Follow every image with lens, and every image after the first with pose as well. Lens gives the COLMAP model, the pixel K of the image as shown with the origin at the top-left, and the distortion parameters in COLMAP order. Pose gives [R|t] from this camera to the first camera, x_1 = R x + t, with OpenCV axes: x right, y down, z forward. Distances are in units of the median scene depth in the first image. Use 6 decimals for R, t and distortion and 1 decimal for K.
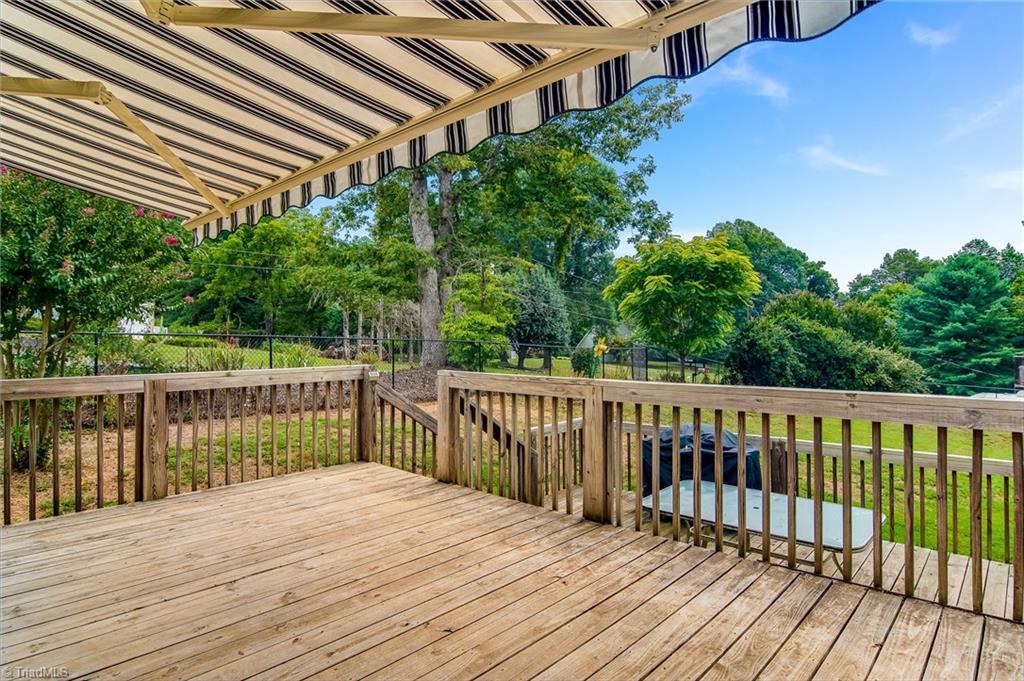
lens RADIAL K [[559.9, 0, 505.9], [0, 559.9, 329.9], [0, 0, 1]] dist [-0.003831, -0.001290]
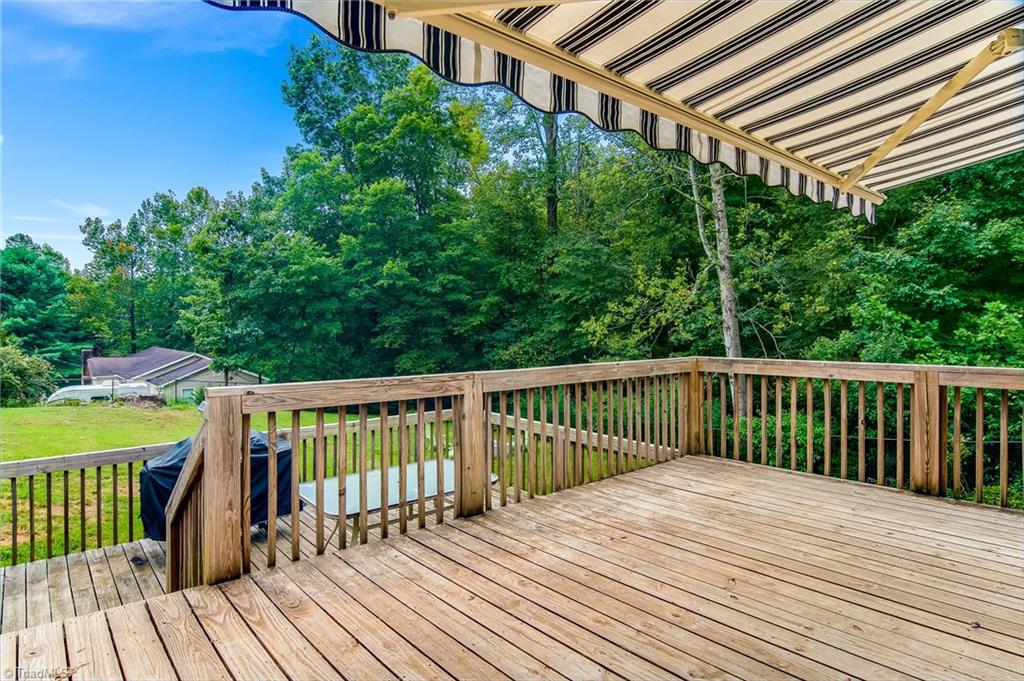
lens RADIAL K [[559.9, 0, 505.9], [0, 559.9, 329.9], [0, 0, 1]] dist [-0.003831, -0.001290]
pose [[0.132551, 0.003185, 0.991171, -0.809394], [-0.010876, 0.999939, -0.001759, 0.015452], [-0.991116, -0.010547, 0.132578, 0.810503]]
